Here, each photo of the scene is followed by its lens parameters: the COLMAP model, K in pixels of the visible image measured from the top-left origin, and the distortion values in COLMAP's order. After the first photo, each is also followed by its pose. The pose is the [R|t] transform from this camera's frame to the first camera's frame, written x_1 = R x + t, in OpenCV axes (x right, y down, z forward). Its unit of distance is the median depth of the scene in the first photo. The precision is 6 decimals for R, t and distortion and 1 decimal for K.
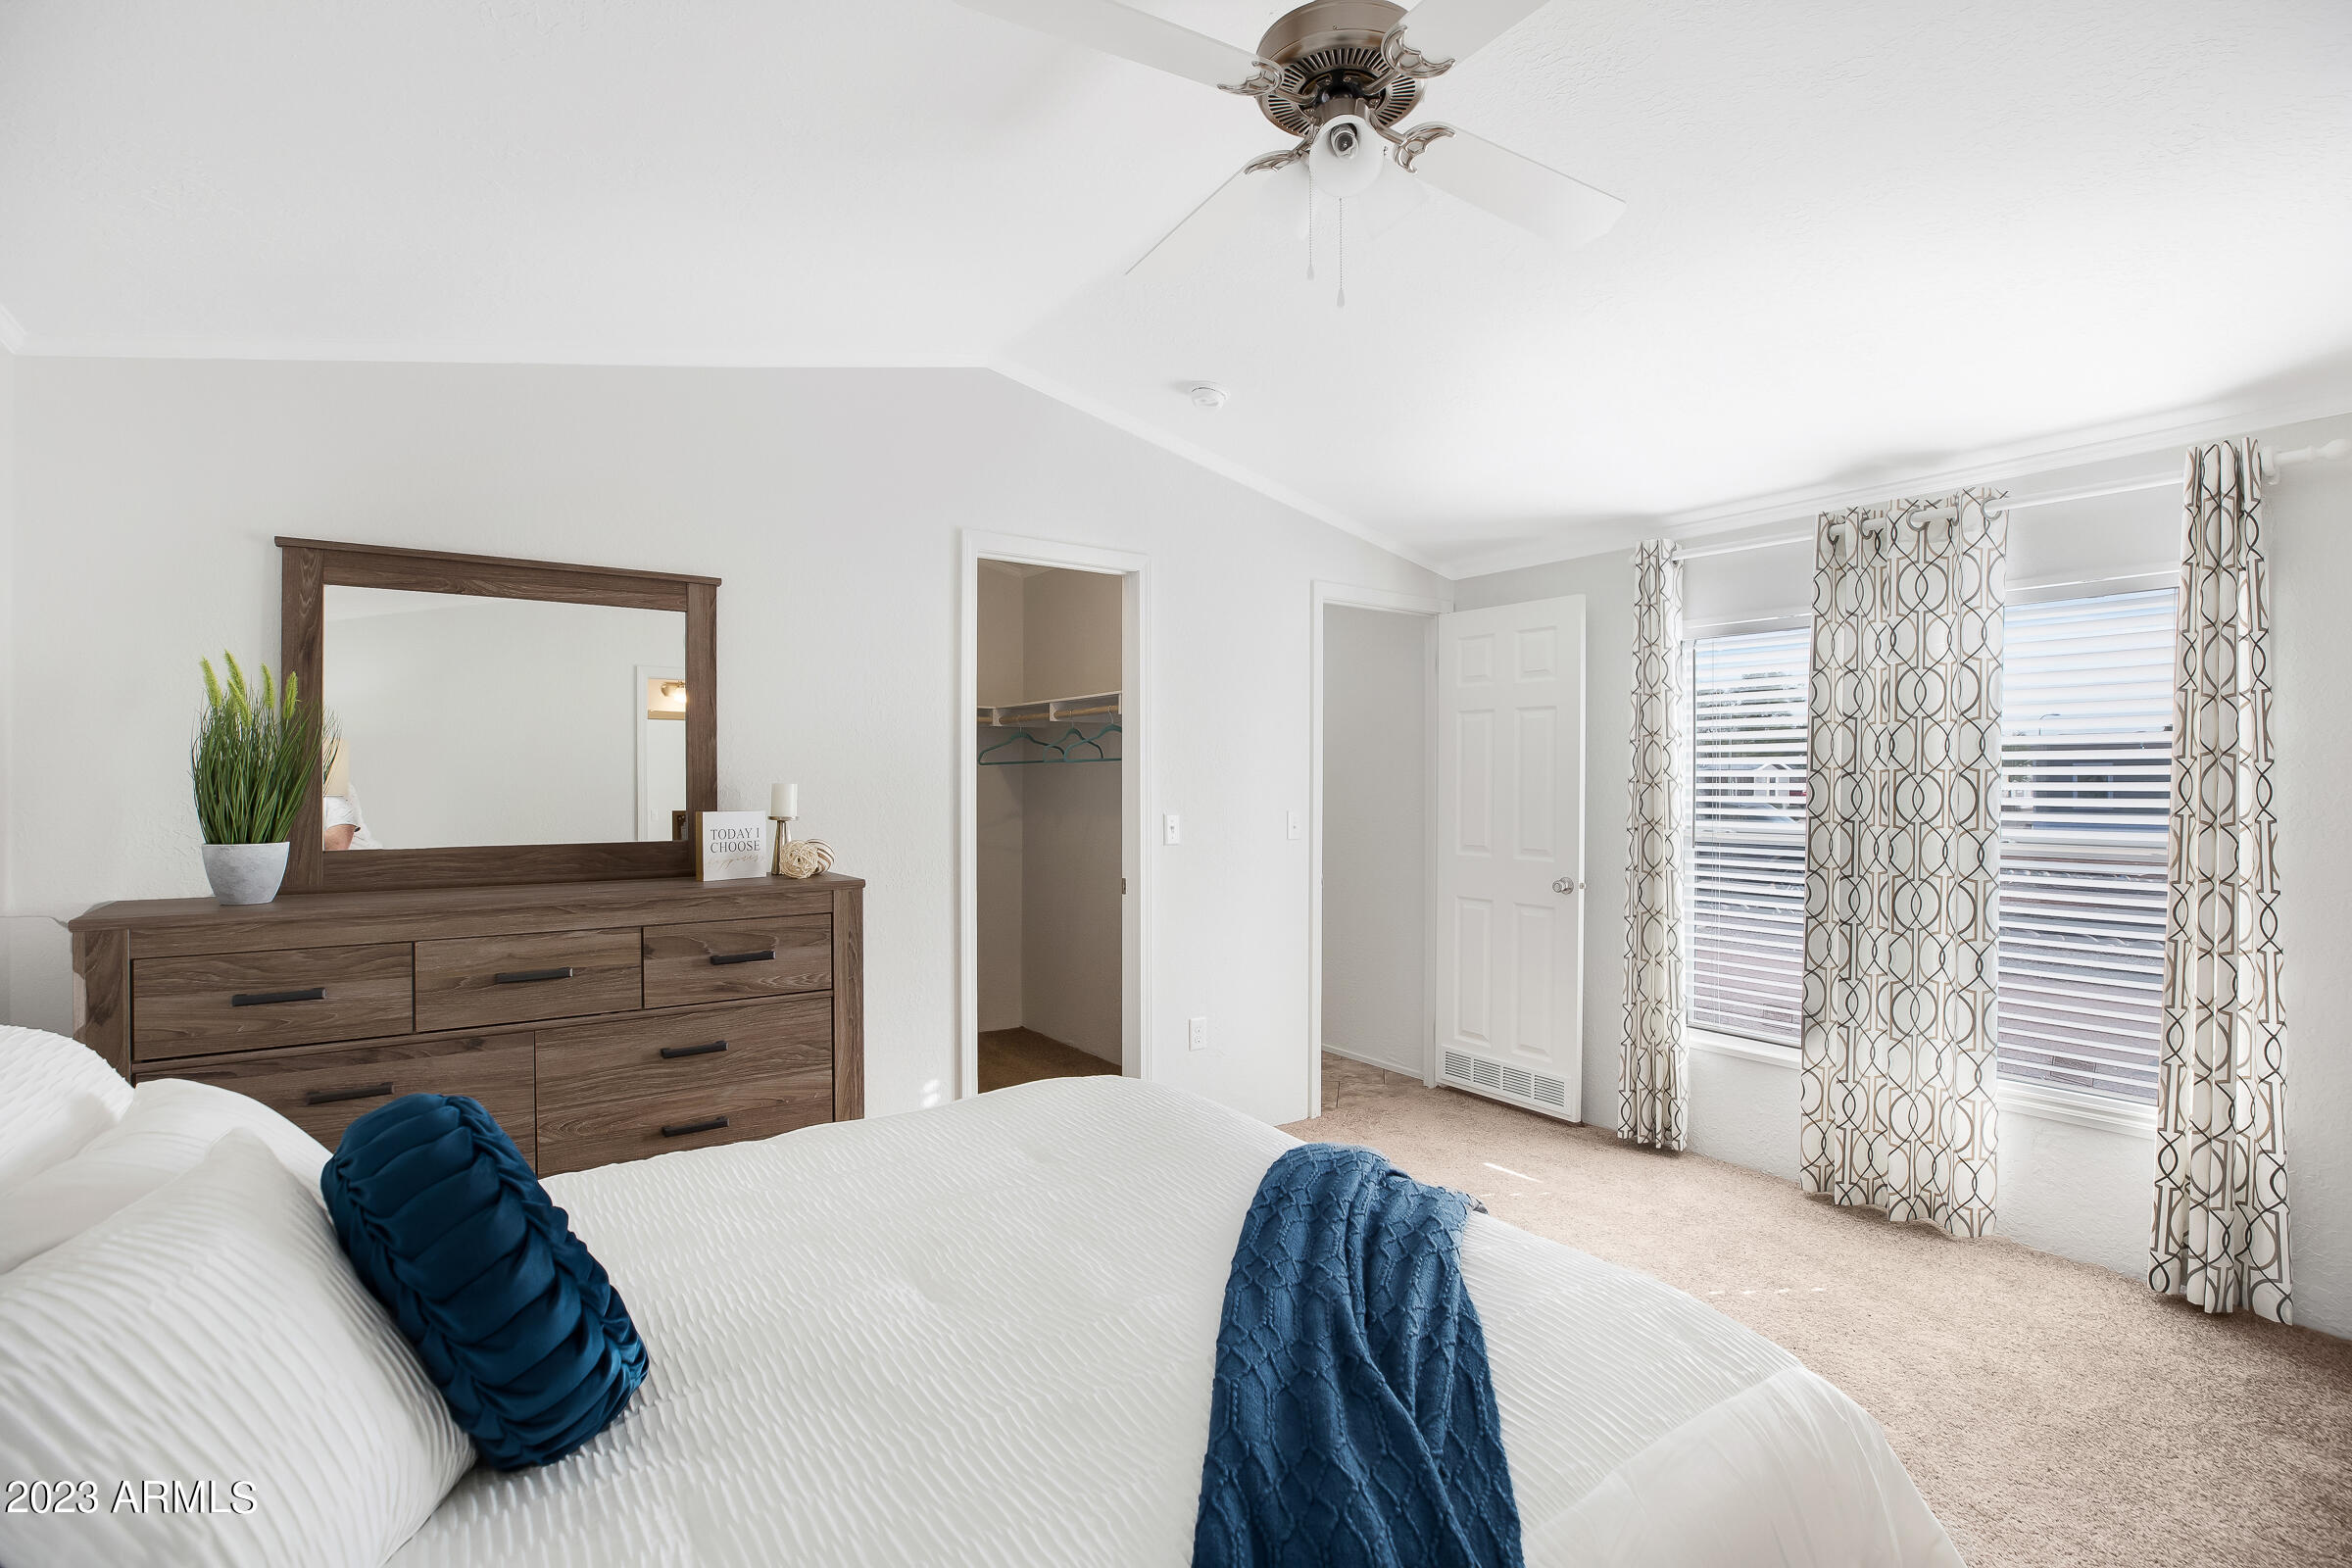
lens RADIAL K [[1093.3, 0, 1202.9], [0, 1093.3, 782.2], [0, 0, 1]] dist [-0.025908, 0.001091]
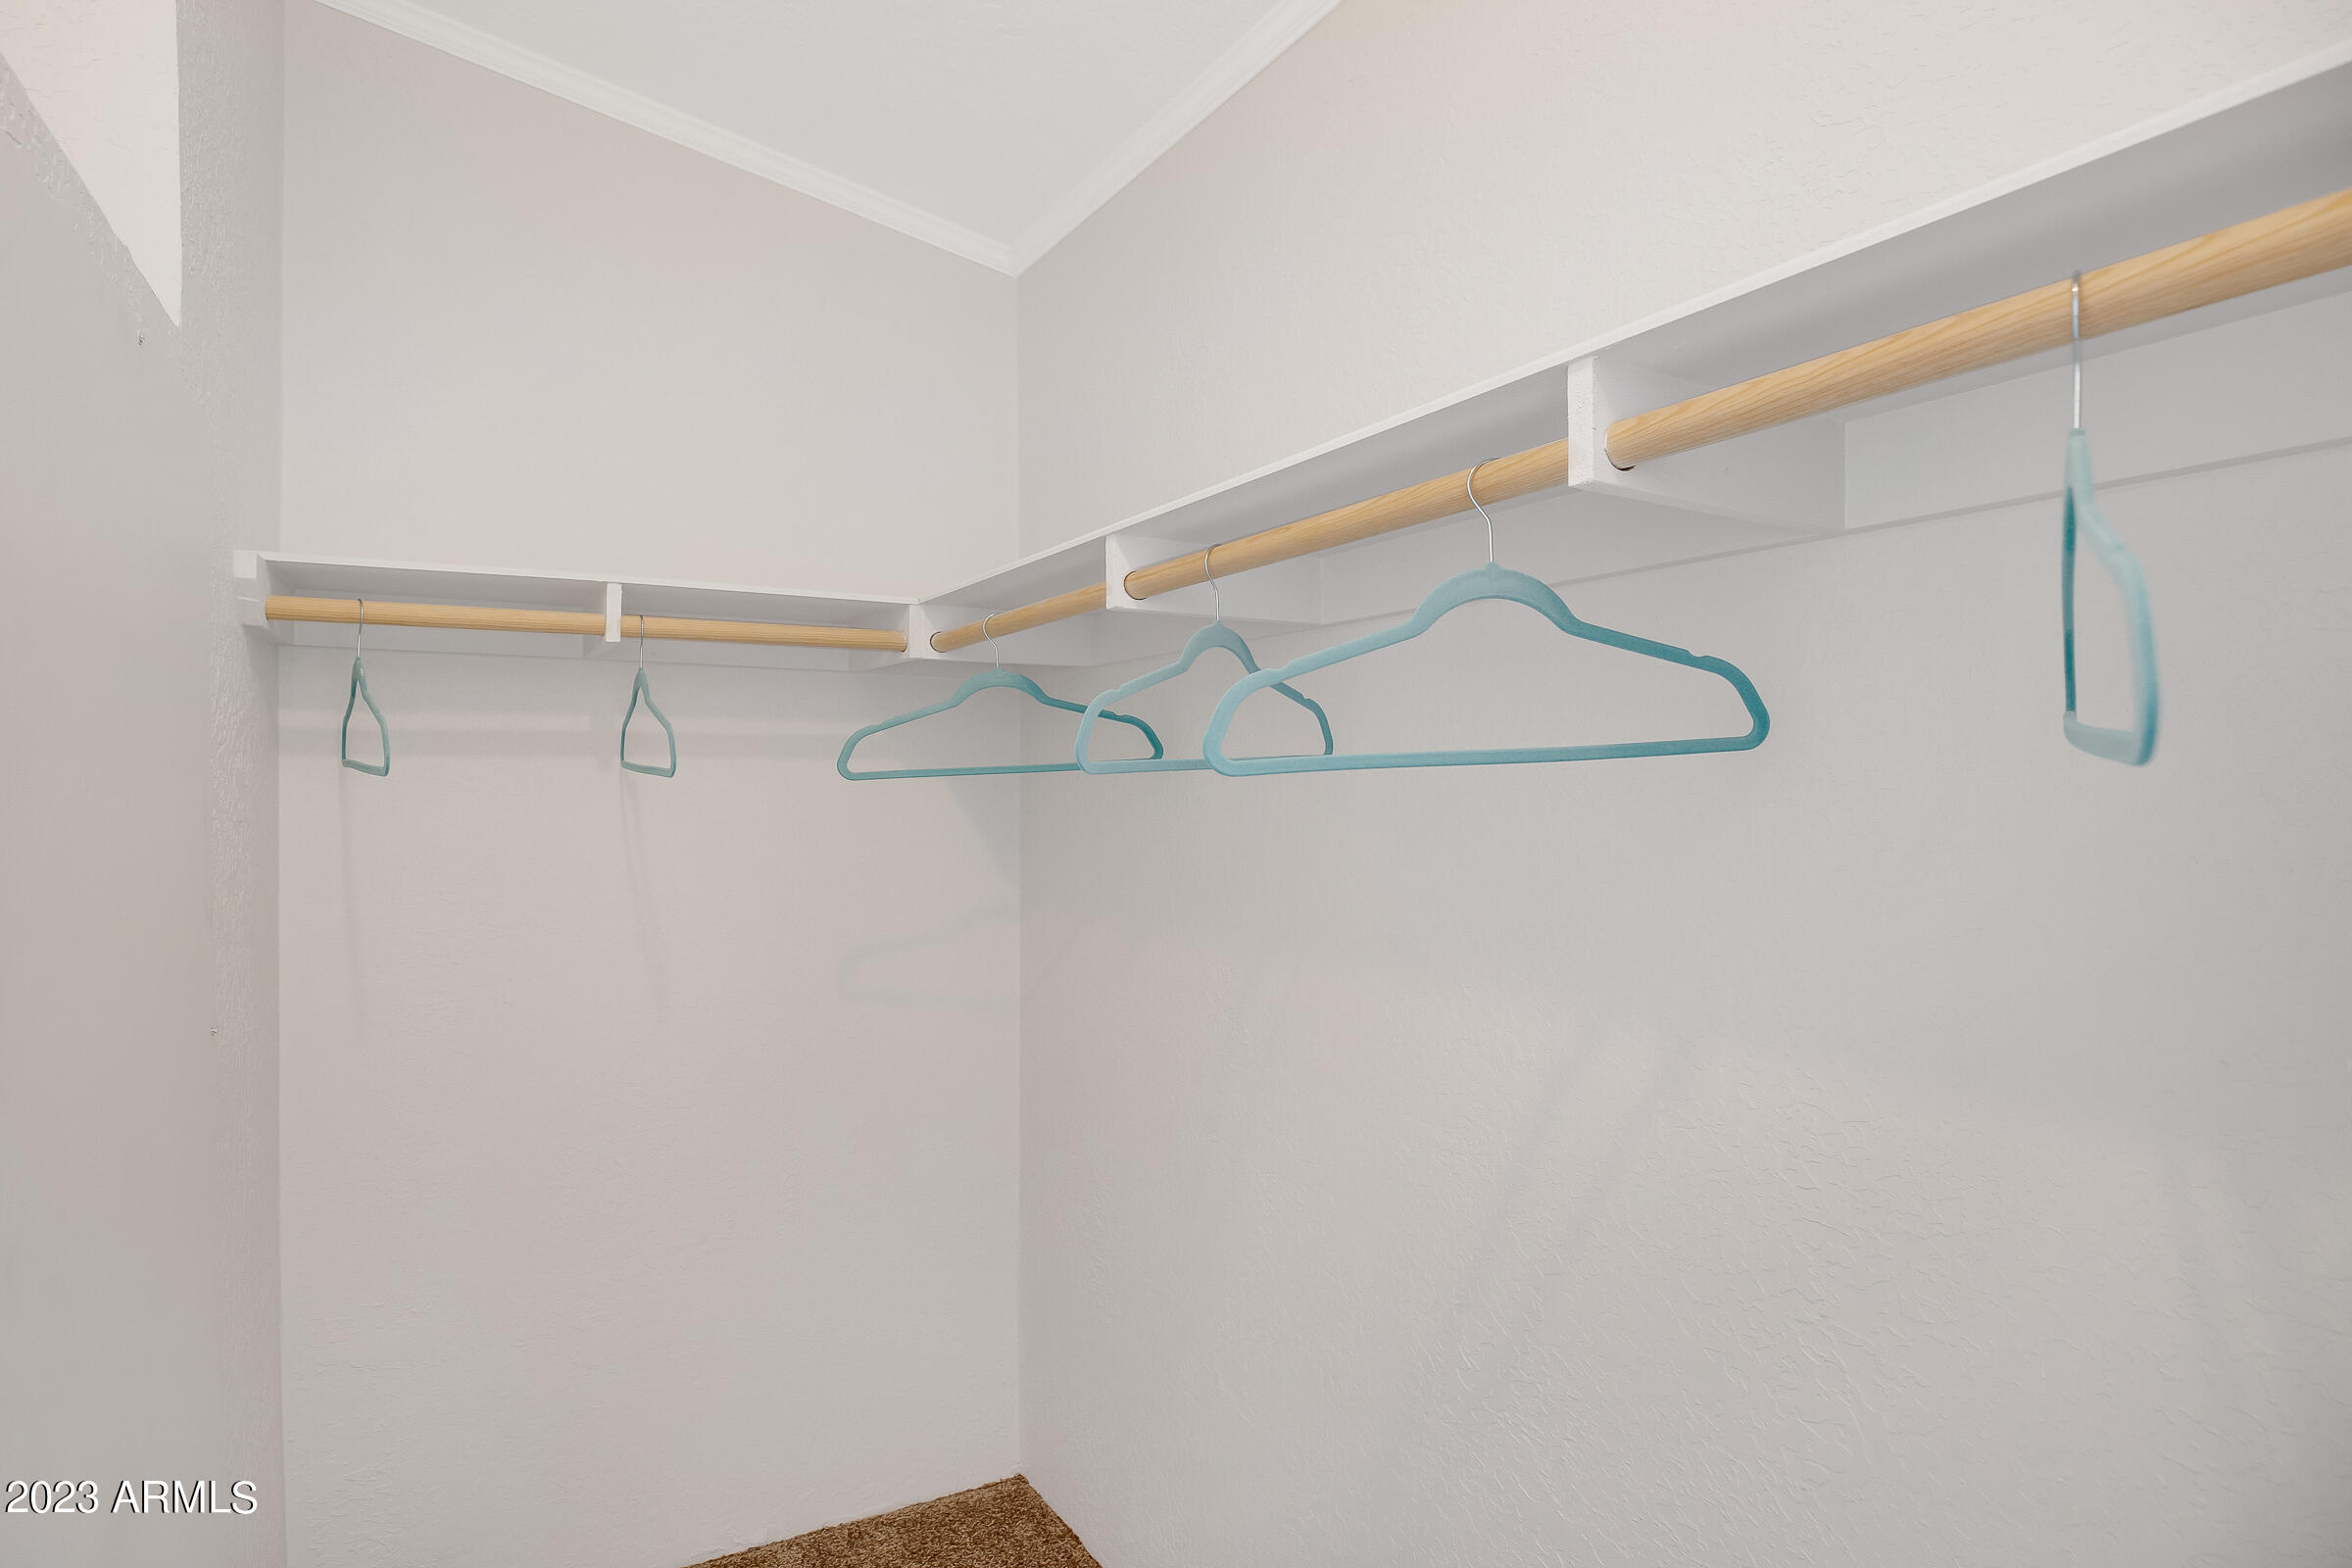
lens RADIAL K [[1093.3, 0, 1202.9], [0, 1093.3, 782.2], [0, 0, 1]] dist [-0.025908, 0.001091]
pose [[0.999775, -0.013931, -0.016020, -0.110300], [0.013809, 0.999875, -0.007737, -0.013986], [0.016126, 0.007514, 0.999842, 0.723189]]
